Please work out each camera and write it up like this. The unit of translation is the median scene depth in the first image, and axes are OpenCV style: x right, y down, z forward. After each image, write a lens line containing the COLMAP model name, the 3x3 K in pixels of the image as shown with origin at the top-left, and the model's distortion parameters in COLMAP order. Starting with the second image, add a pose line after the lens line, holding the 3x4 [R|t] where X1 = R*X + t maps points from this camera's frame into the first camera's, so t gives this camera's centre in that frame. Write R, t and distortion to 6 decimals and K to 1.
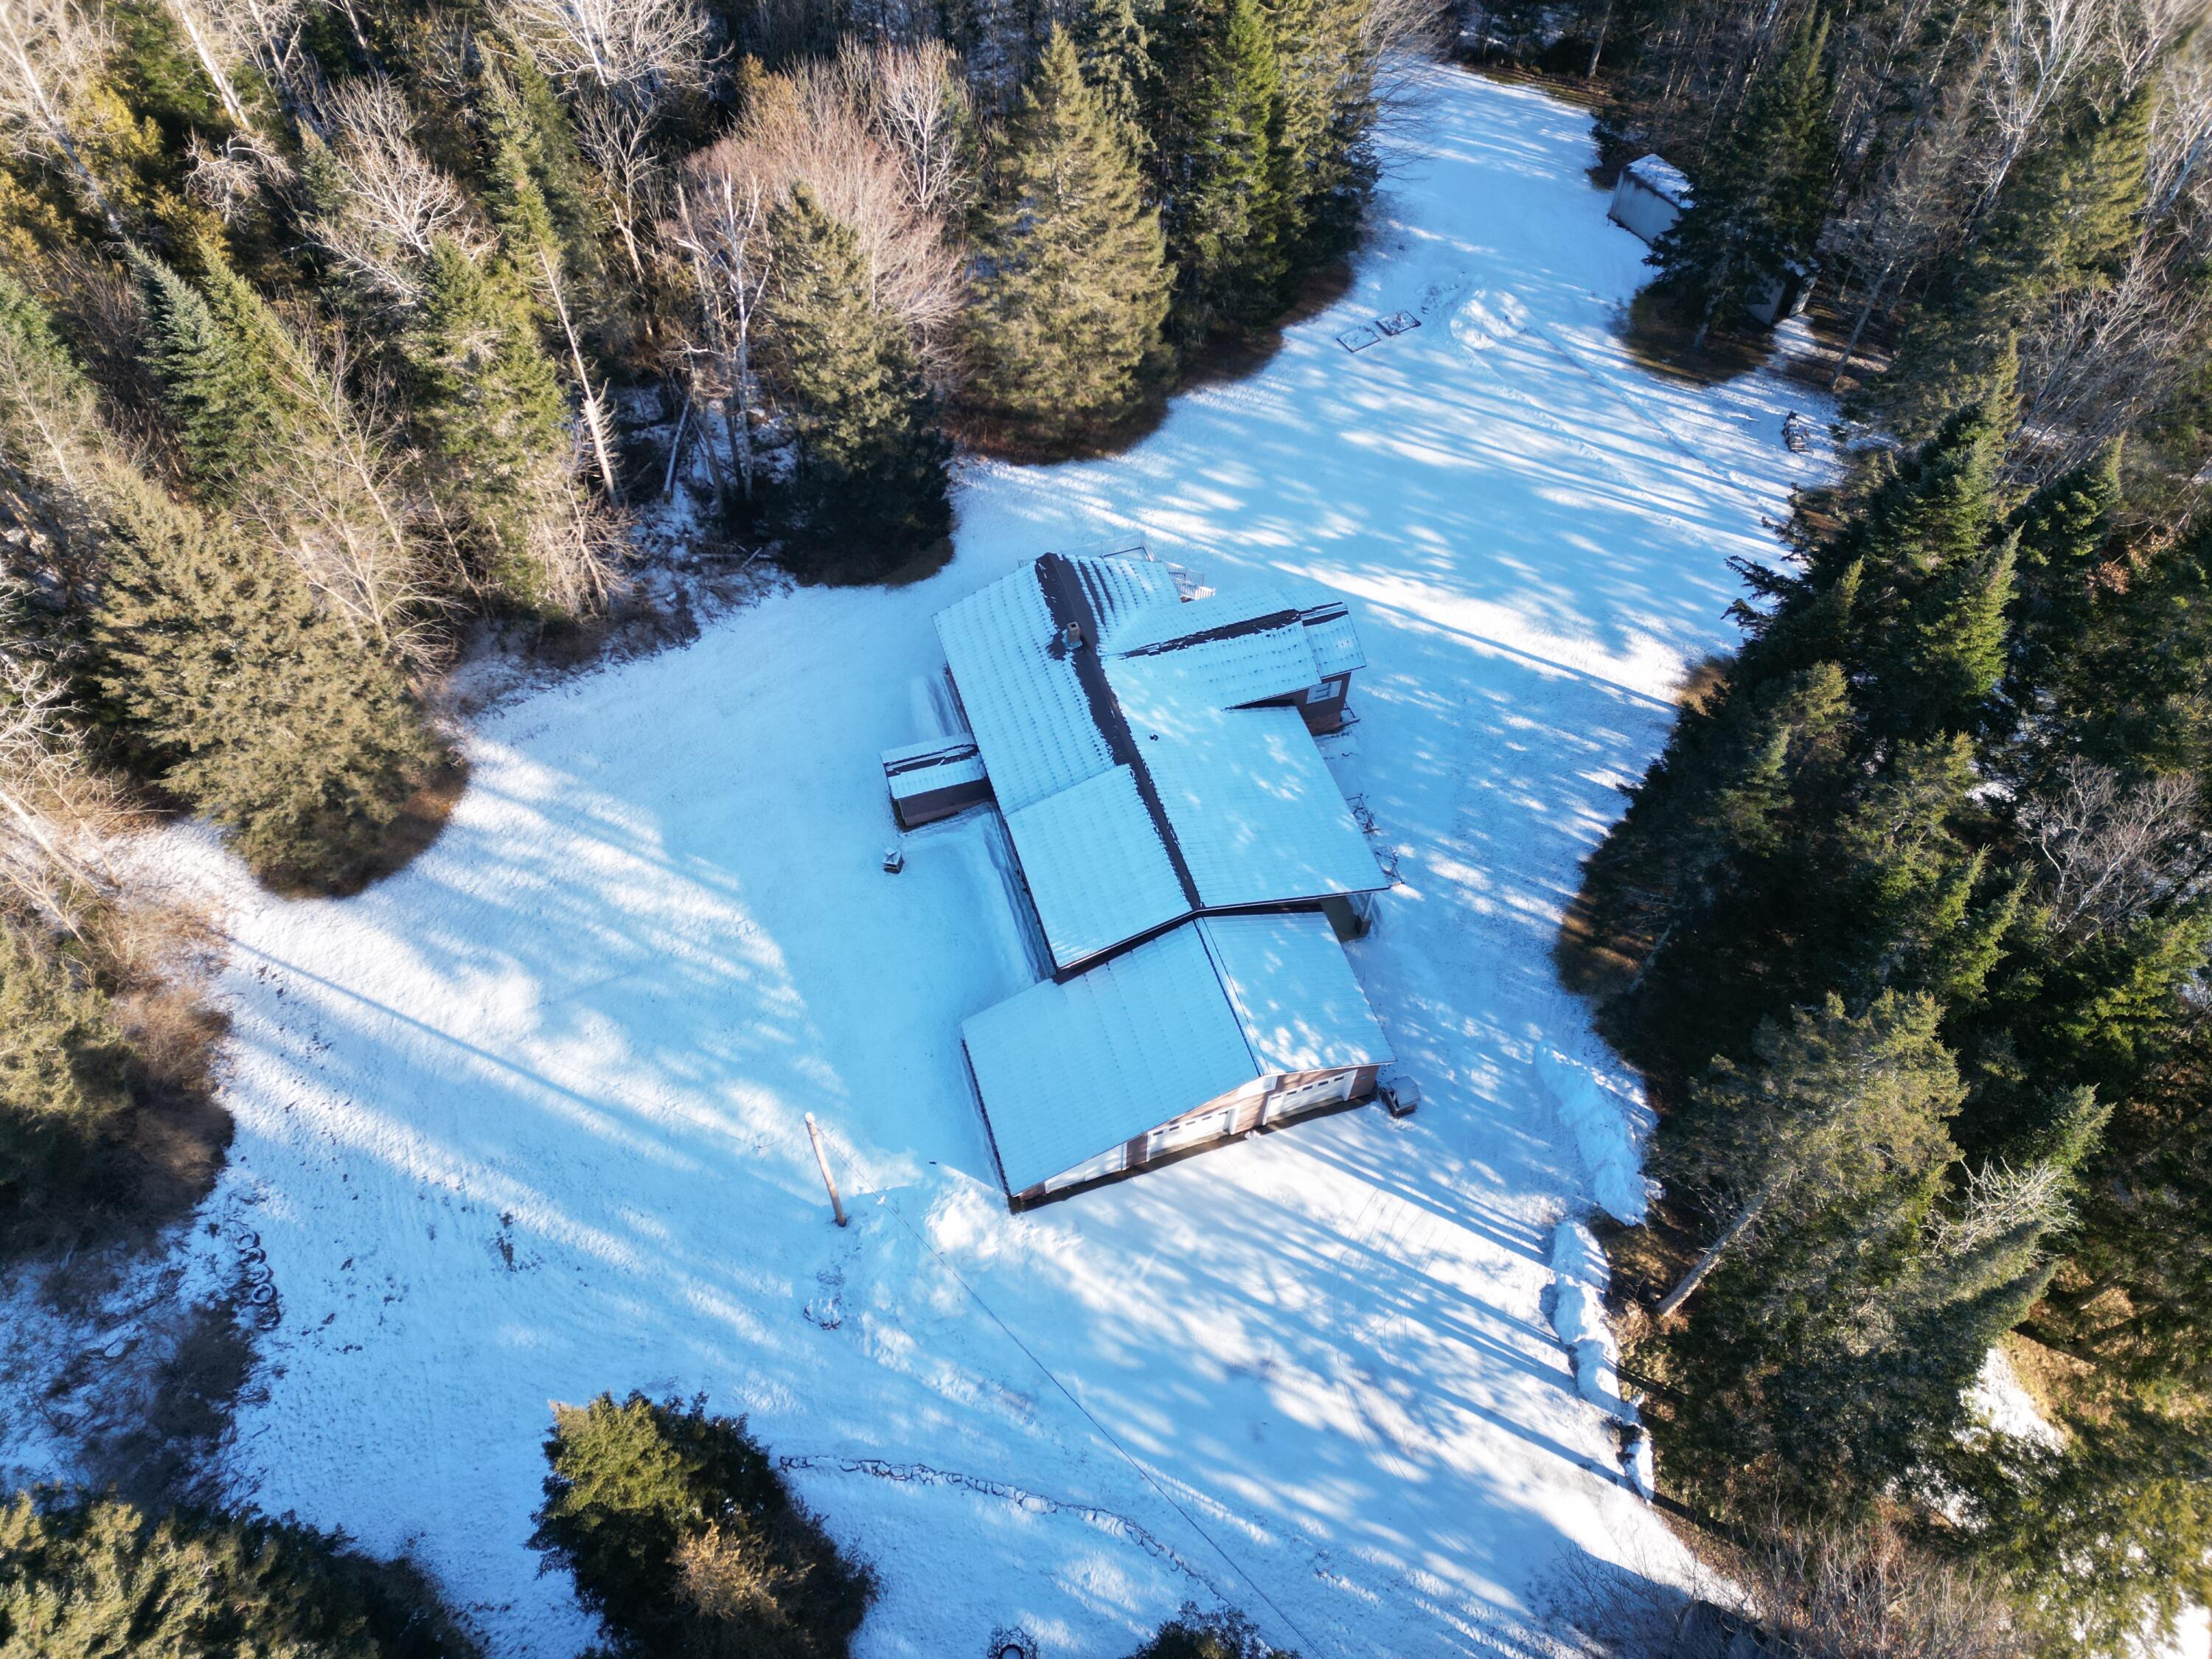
lens RADIAL K [[1532.3, 0, 1124.1], [0, 1532.3, 826.0], [0, 0, 1]] dist [0.164168, -0.204659]
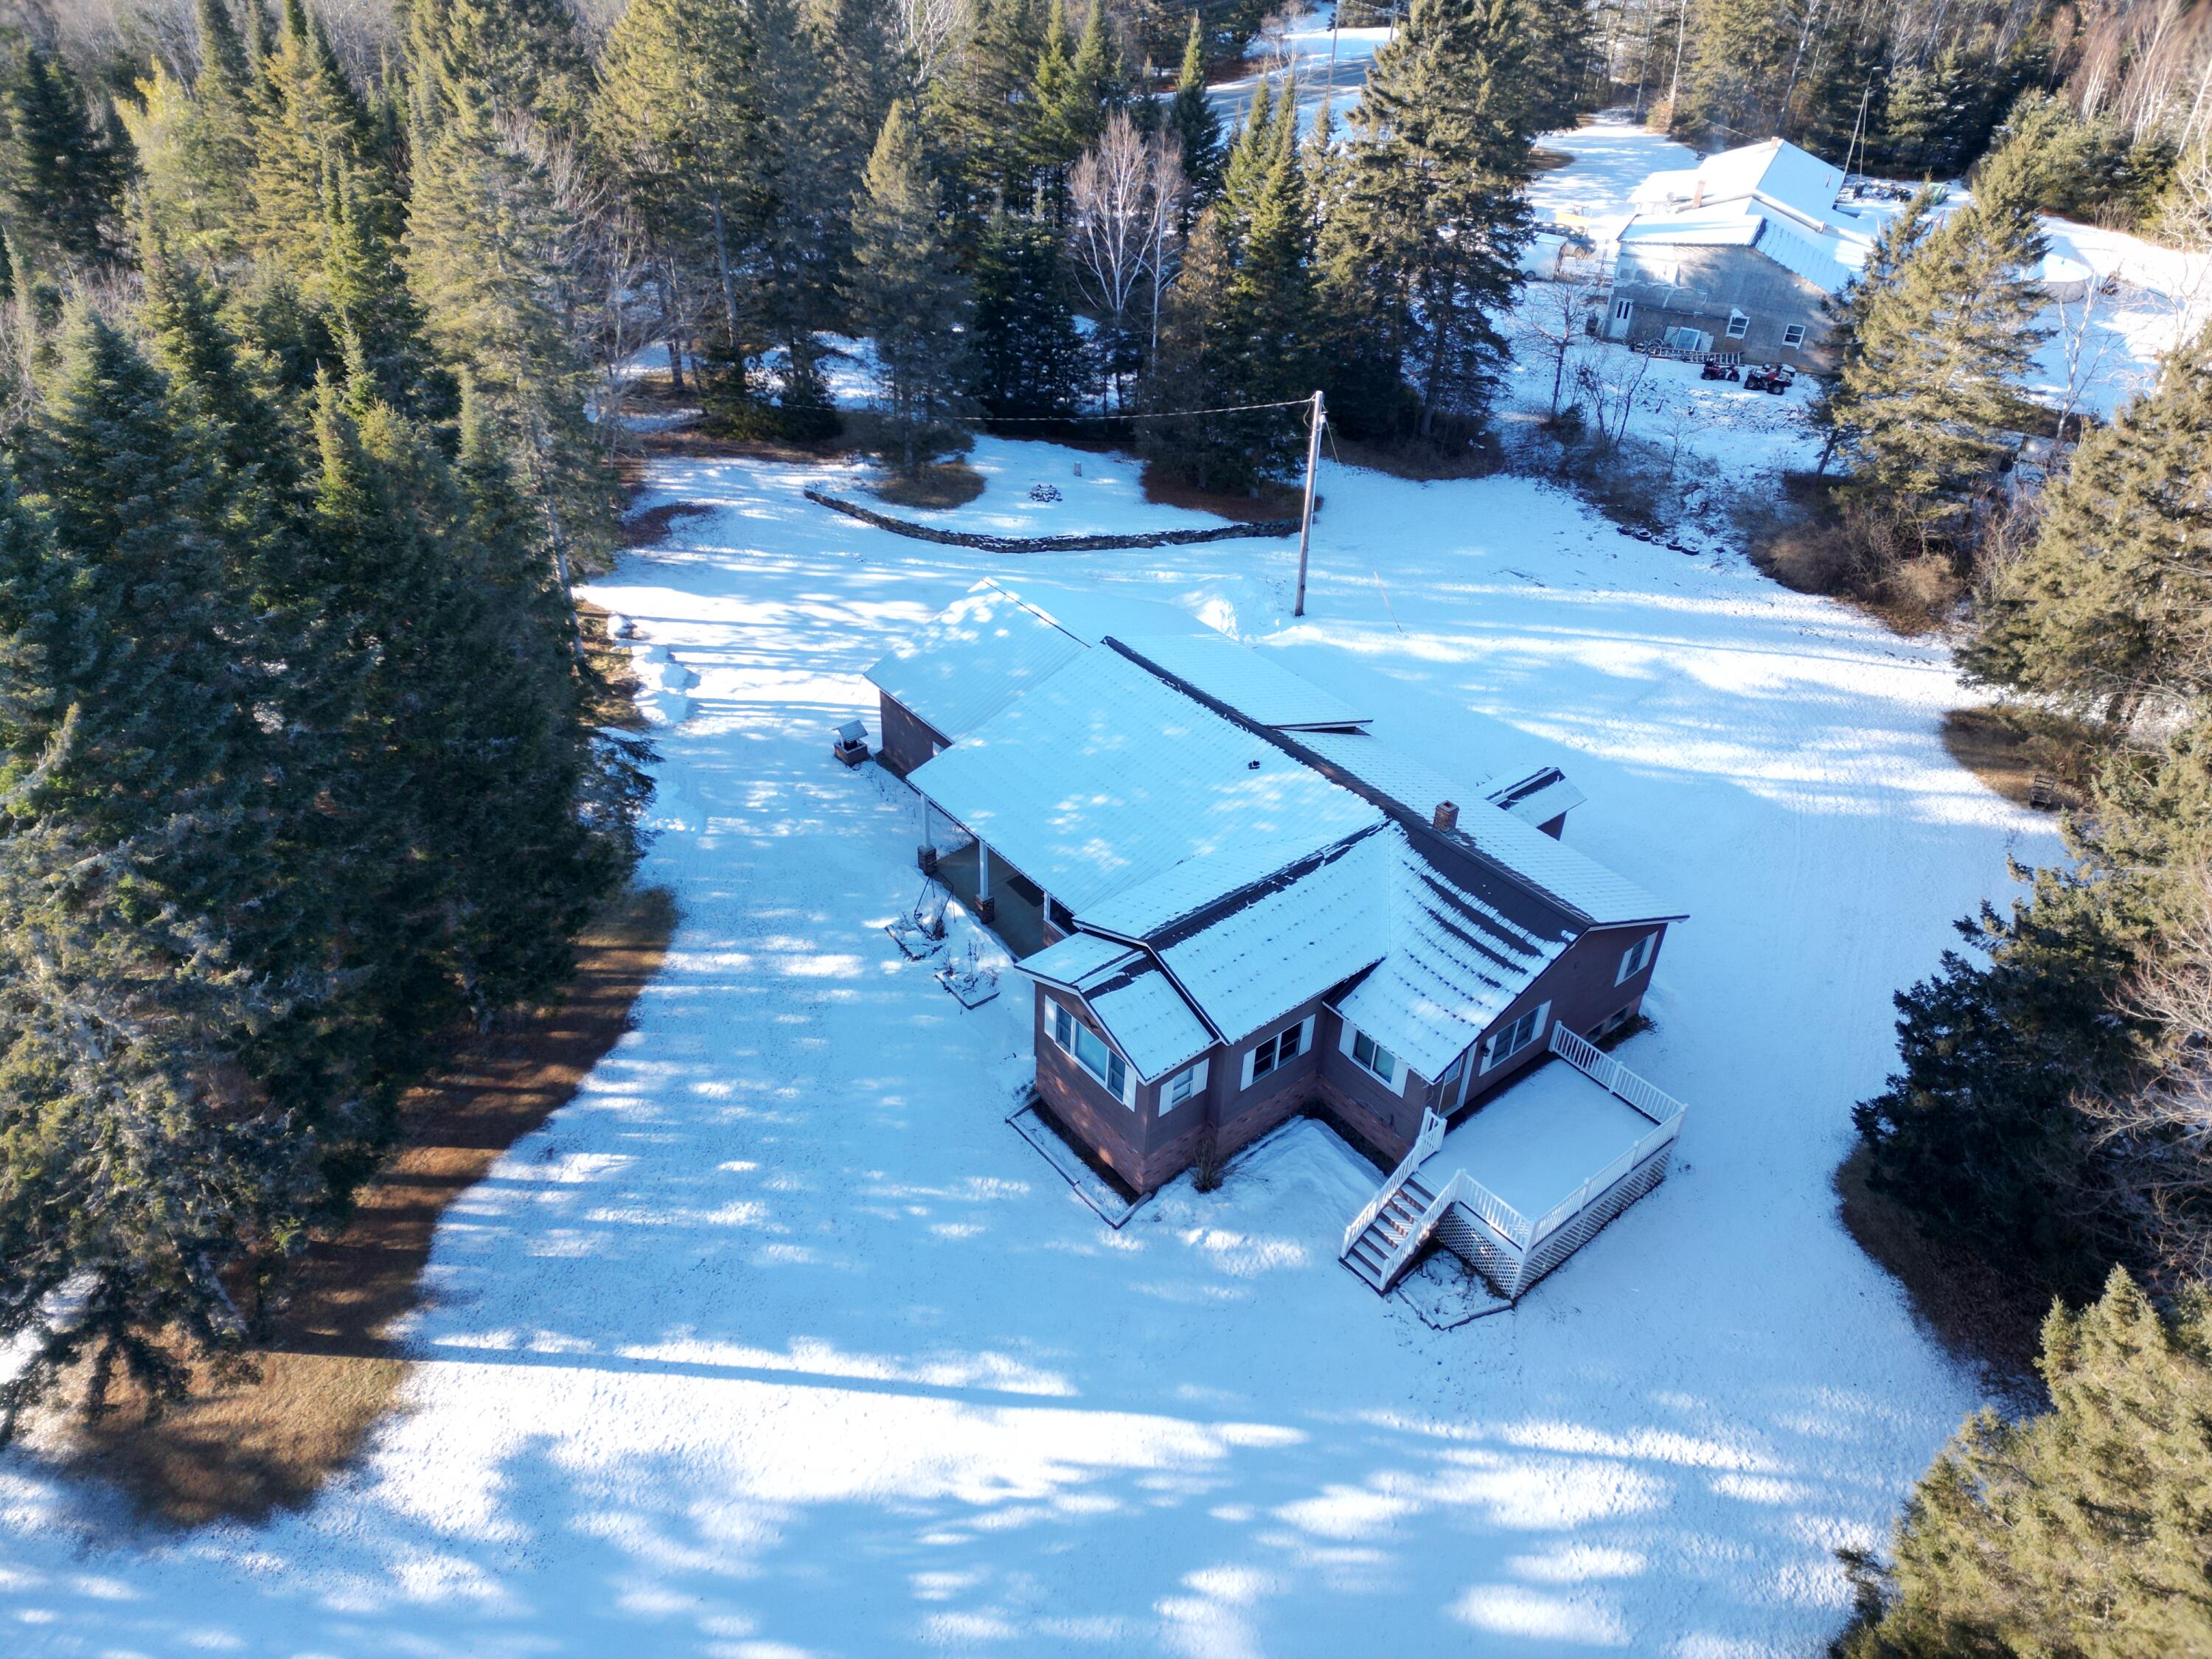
lens RADIAL K [[1532.3, 0, 1124.1], [0, 1532.3, 826.0], [0, 0, 1]] dist [0.164168, -0.204659]
pose [[-0.927000, 0.176980, -0.330678, 0.315900], [-0.331119, 0.027917, 0.943176, -0.707336], [0.176155, 0.983818, 0.032723, 0.957555]]
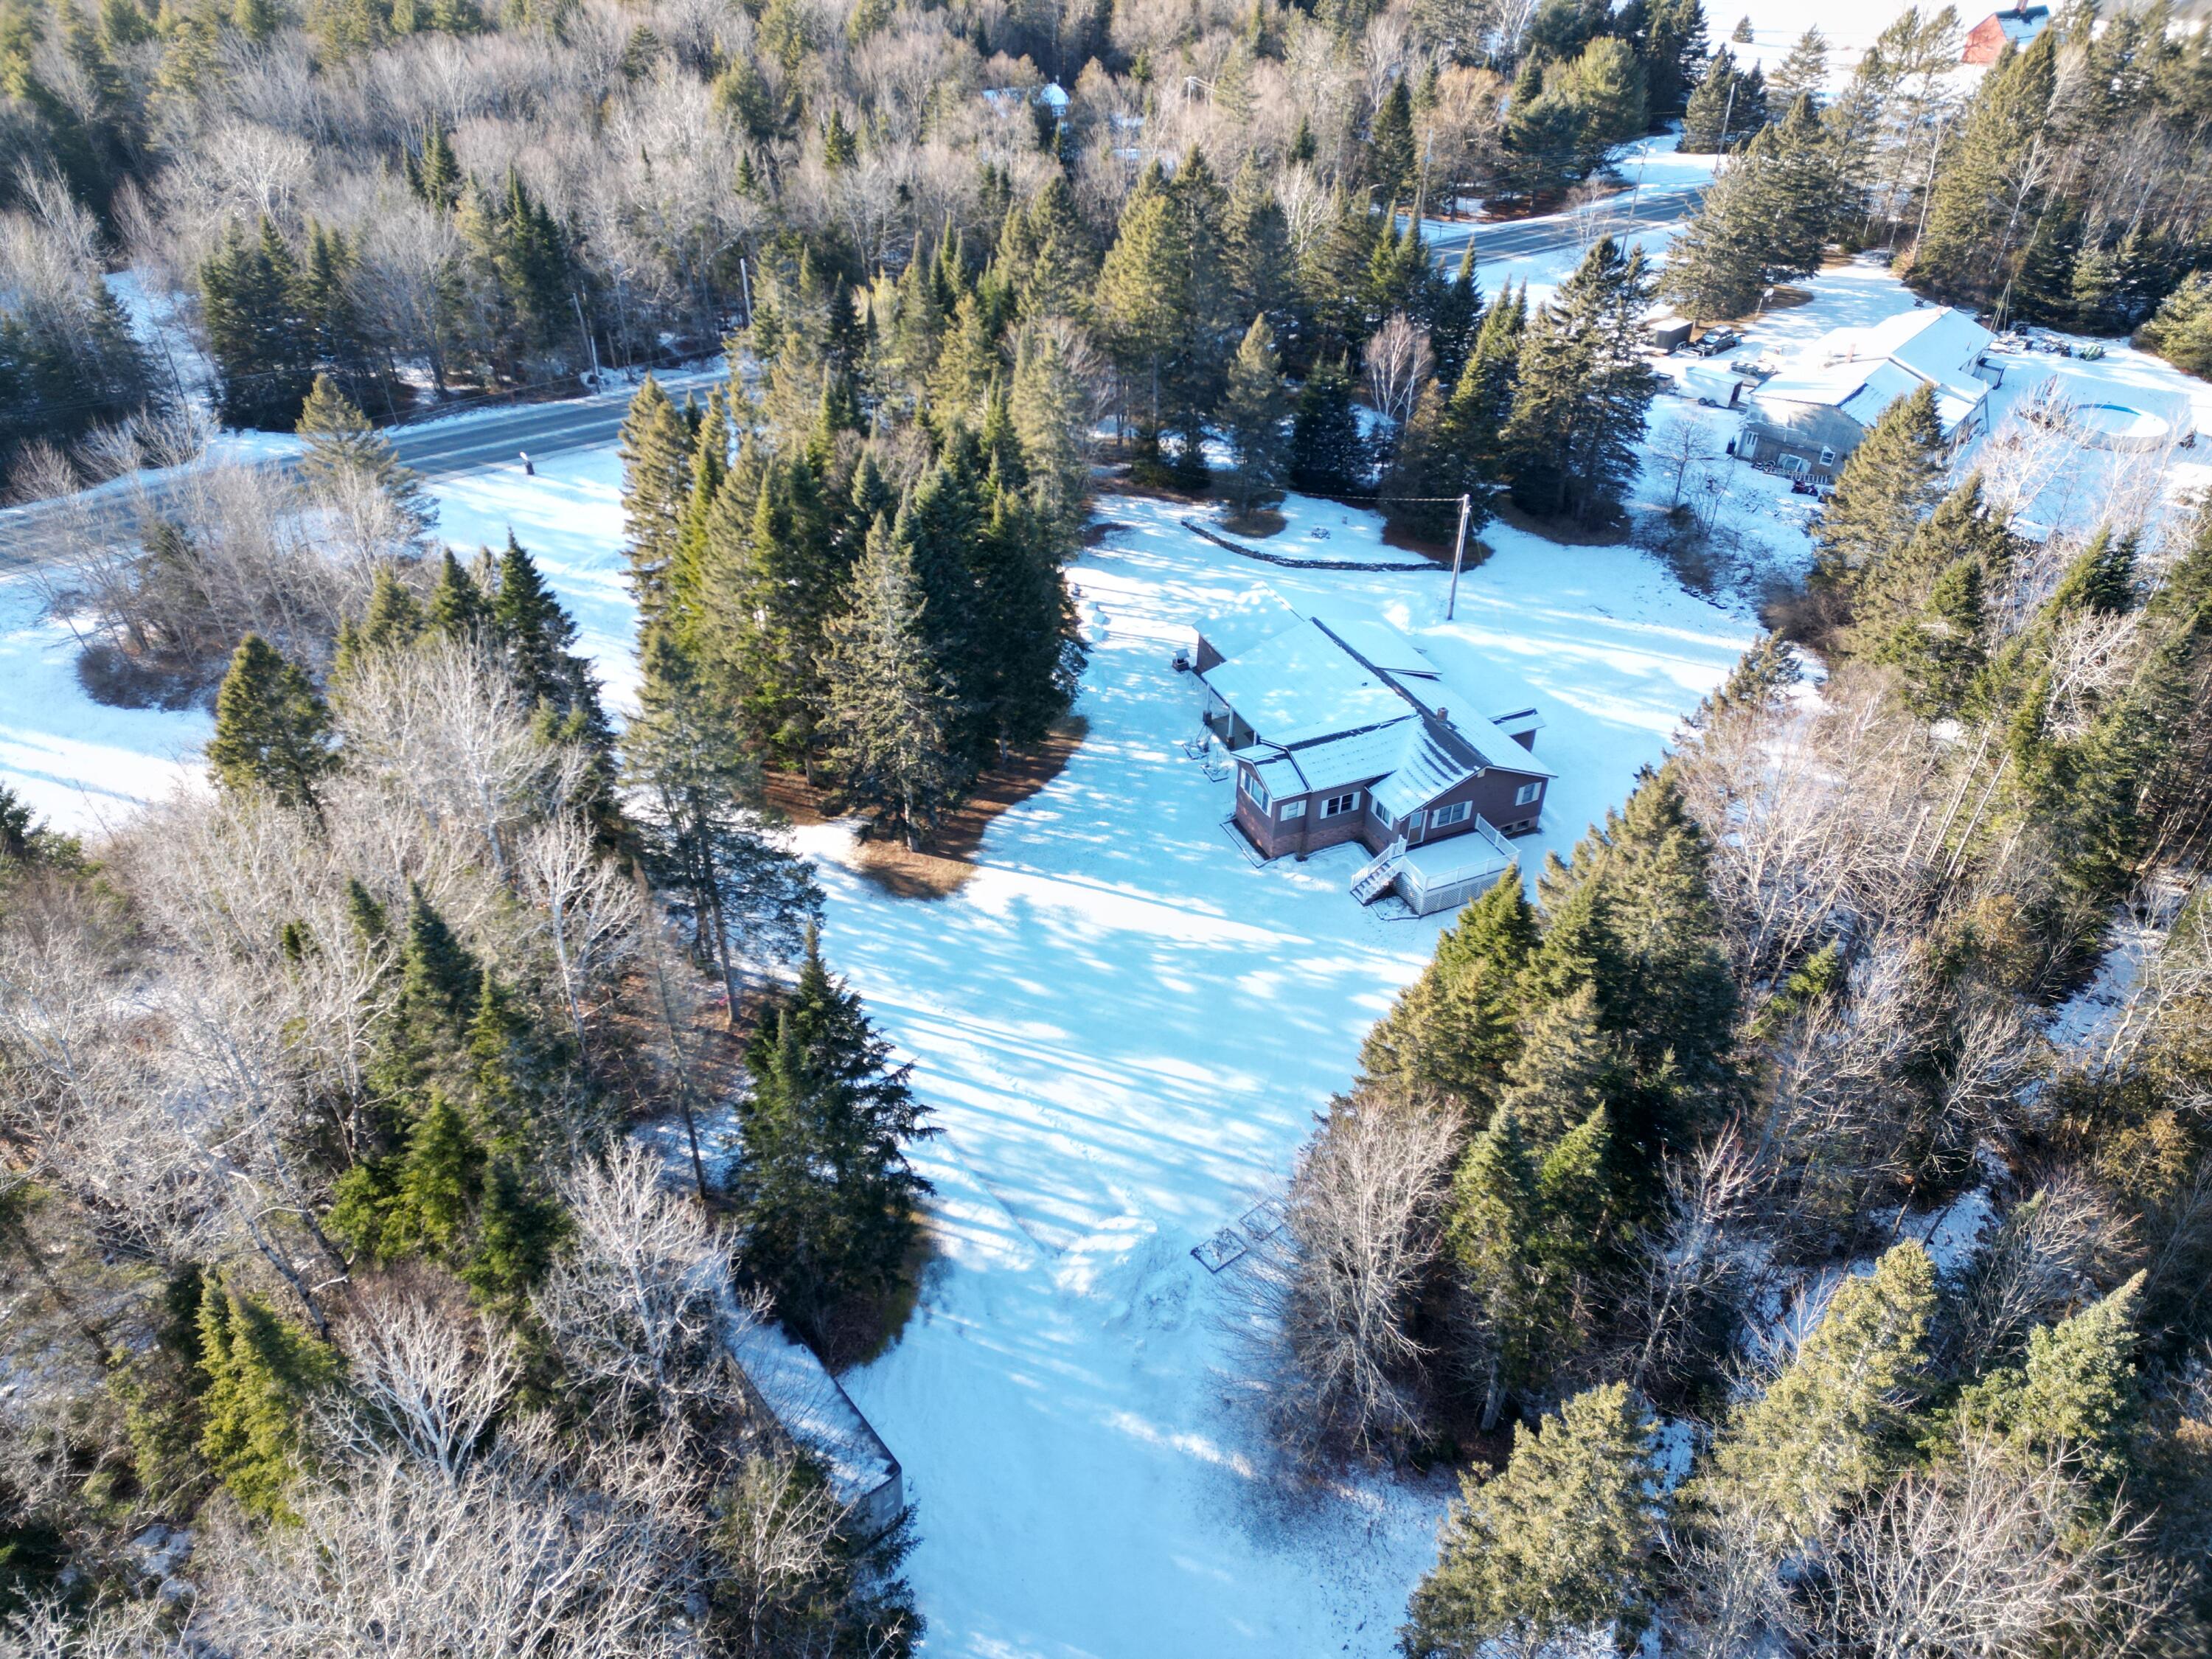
lens RADIAL K [[1532.3, 0, 1124.1], [0, 1532.3, 826.0], [0, 0, 1]] dist [0.164168, -0.204659]
pose [[-0.992935, 0.047039, -0.108941, 0.417025], [-0.109407, -0.007445, 0.993969, -1.507116], [0.045944, 0.998865, 0.012539, 1.071113]]
